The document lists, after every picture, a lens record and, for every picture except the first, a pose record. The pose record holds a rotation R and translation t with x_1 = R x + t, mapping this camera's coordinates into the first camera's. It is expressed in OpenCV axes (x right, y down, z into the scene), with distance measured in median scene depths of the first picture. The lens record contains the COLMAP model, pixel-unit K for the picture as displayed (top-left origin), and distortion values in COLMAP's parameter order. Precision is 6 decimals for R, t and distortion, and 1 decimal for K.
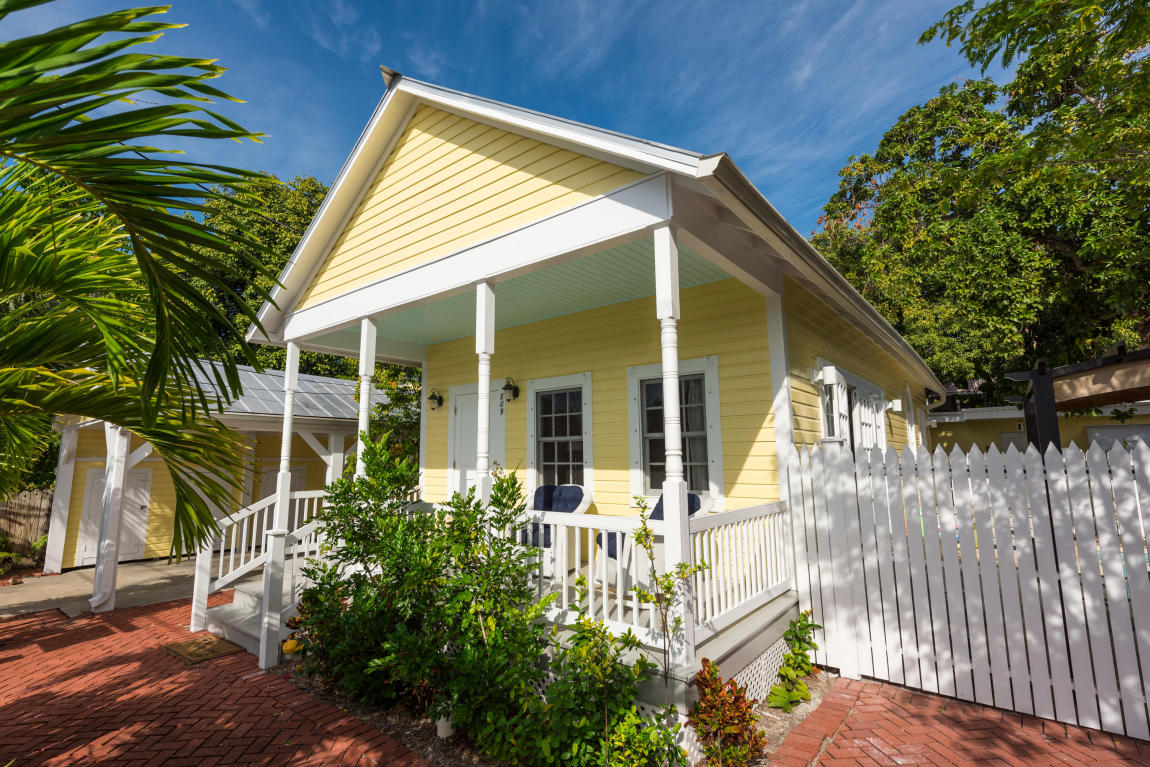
lens RADIAL K [[545.7, 0, 576.2], [0, 545.7, 372.6], [0, 0, 1]] dist [0.001581, 0.000870]
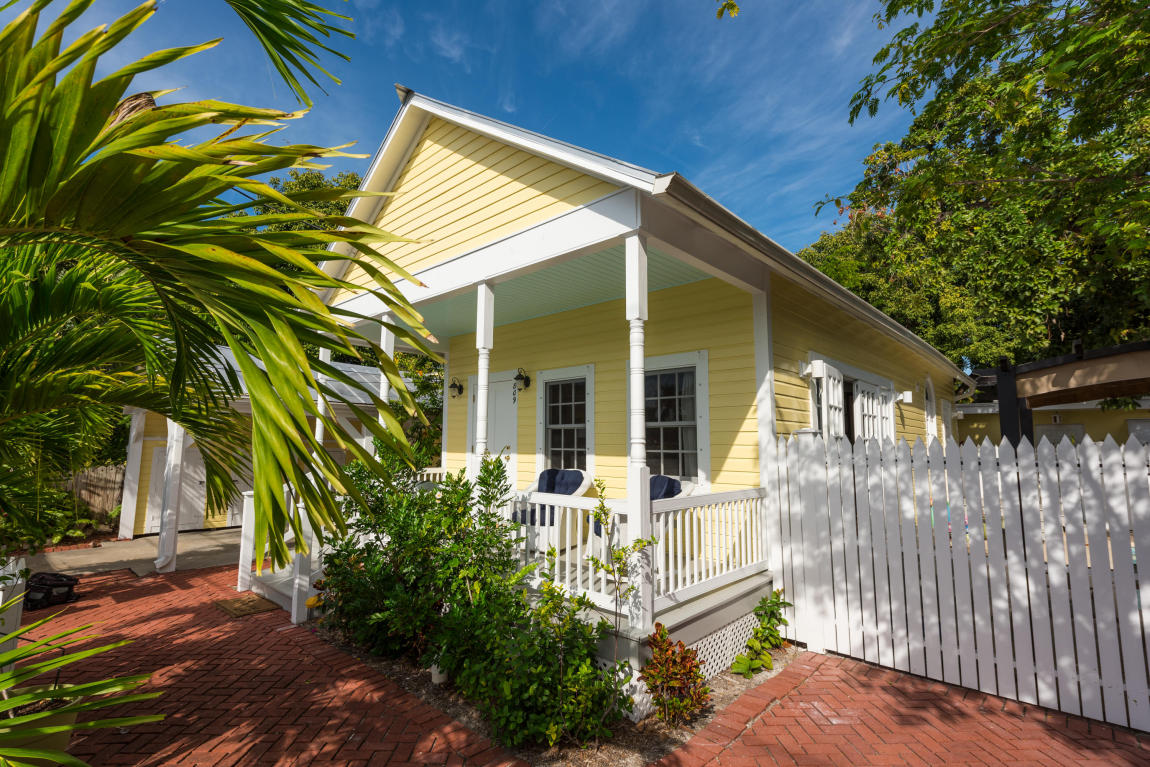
lens RADIAL K [[545.7, 0, 577.4], [0, 545.7, 372.7], [0, 0, 1]] dist [0.001581, 0.000870]
pose [[0.997176, 0.005555, -0.074892, 0.108134], [-0.003647, 0.999666, 0.025594, -0.016221], [0.075009, -0.025248, 0.996863, -0.090058]]
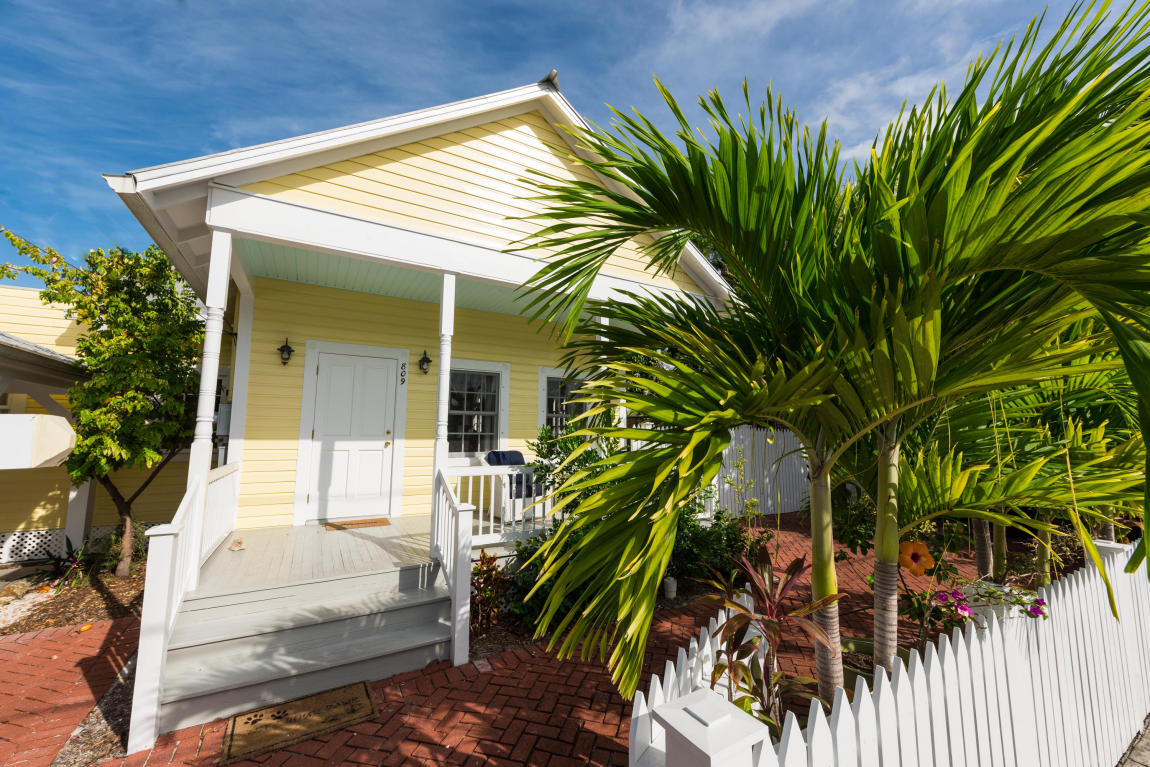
lens RADIAL K [[449.8, 0, 572.3], [0, 449.8, 372.1], [0, 0, 1]] dist [0.000449, -0.000002]
pose [[0.364853, 0.118007, 0.923557, -1.315567], [-0.154958, 0.985797, -0.064744, 0.095219], [-0.918080, -0.119490, 0.377957, 0.652349]]
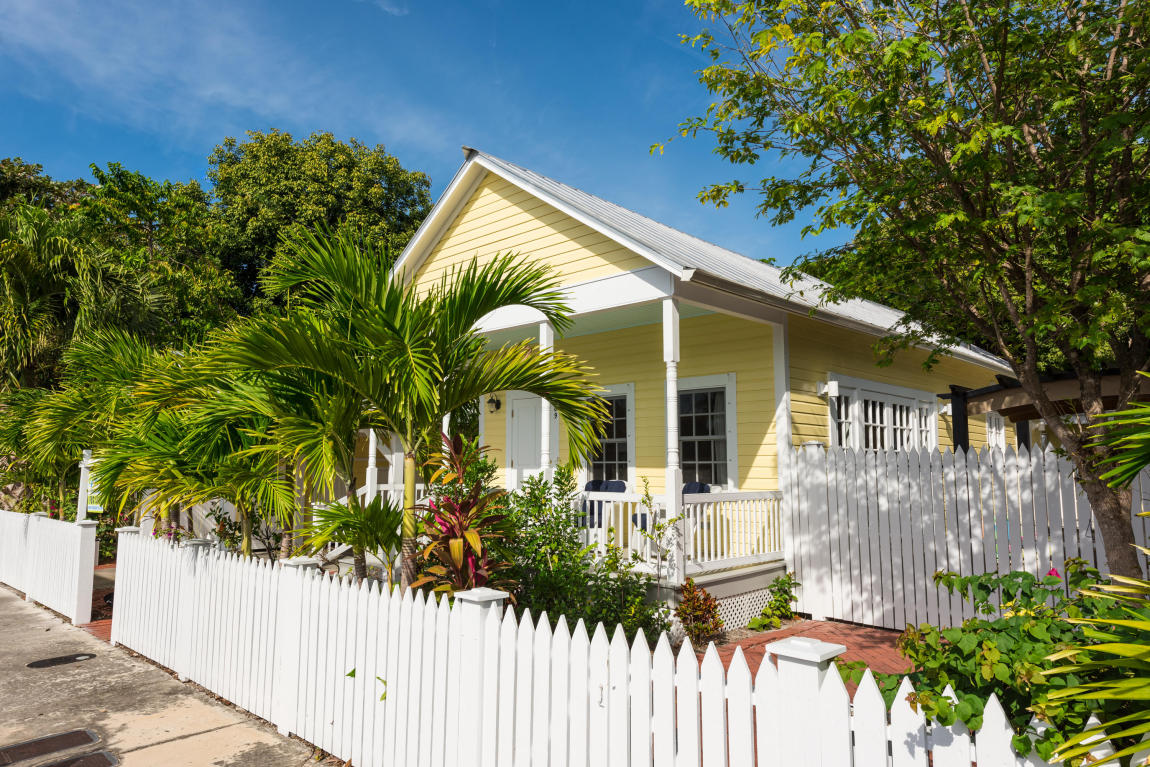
lens RADIAL K [[790.4, 0, 574.8], [0, 790.4, 359.1], [0, 0, 1]] dist [0.025509, 0.002176]
pose [[0.995199, -0.002183, -0.097852, 0.095974], [0.004128, 0.999798, 0.019679, -0.121474], [0.097789, -0.019988, 0.995006, -0.962472]]
